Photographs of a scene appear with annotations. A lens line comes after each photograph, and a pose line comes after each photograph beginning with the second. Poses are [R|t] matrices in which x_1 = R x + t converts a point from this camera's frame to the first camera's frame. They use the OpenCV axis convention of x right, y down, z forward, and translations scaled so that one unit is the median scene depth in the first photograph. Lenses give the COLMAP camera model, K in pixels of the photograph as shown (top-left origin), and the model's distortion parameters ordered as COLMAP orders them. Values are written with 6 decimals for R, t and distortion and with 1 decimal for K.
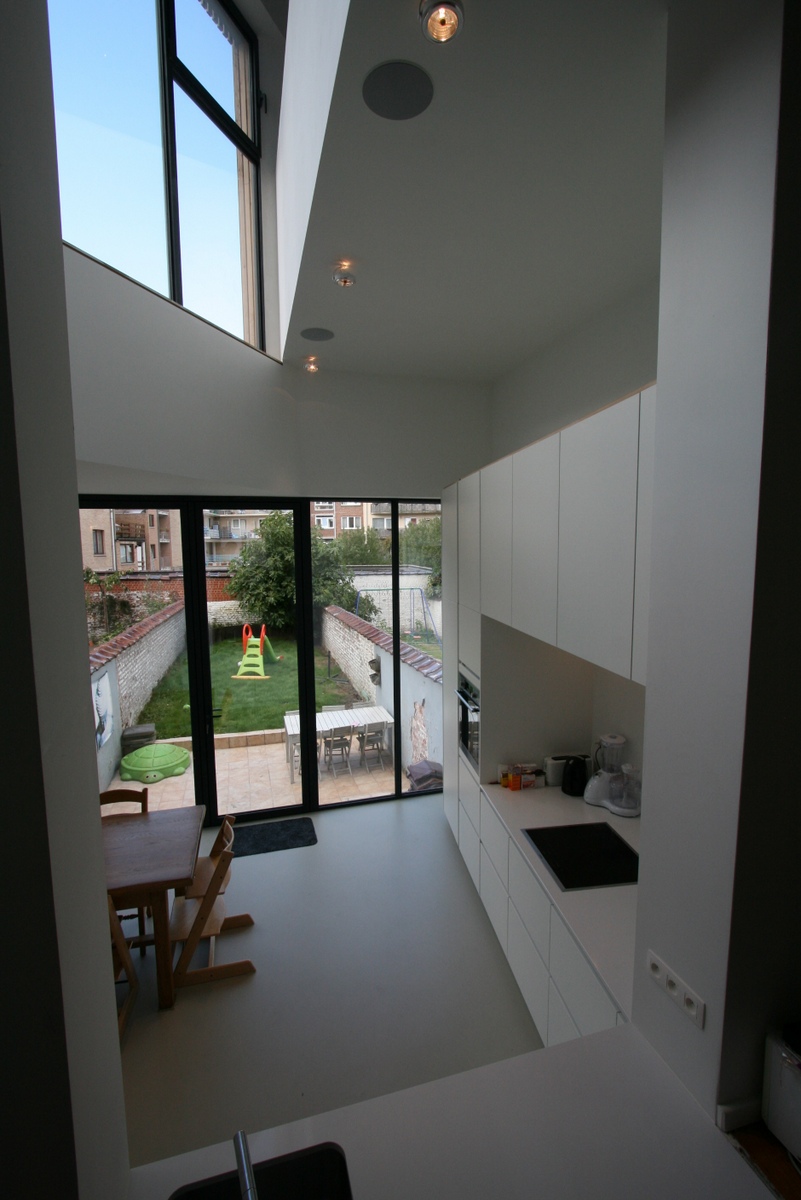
lens RADIAL K [[556.6, 0, 403.5], [0, 556.6, 604.1], [0, 0, 1]] dist [-0.024252, 0.007838]
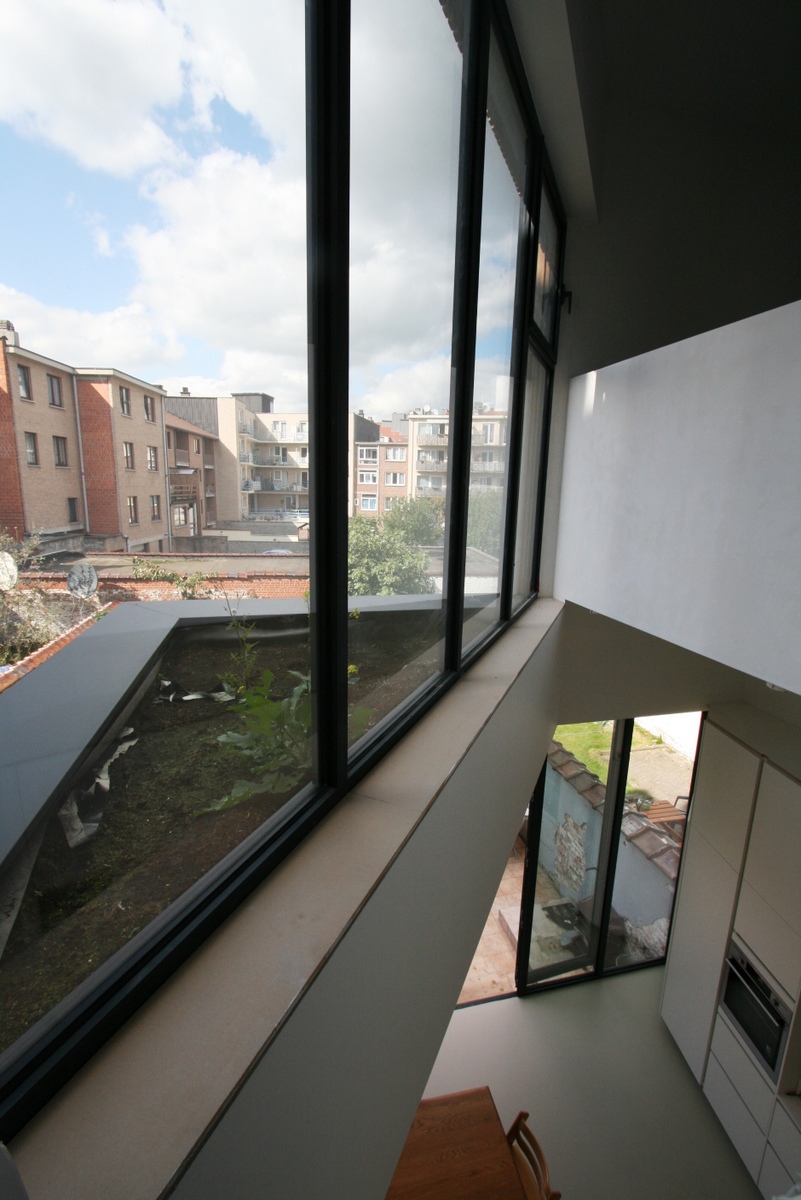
lens RADIAL K [[556.6, 0, 403.5], [0, 556.6, 604.1], [0, 0, 1]] dist [-0.024252, 0.007838]
pose [[0.998096, 0.046512, -0.040520, -0.223766], [-0.041884, 0.993223, 0.108414, -0.262646], [0.045288, -0.106511, 0.993280, 0.043042]]
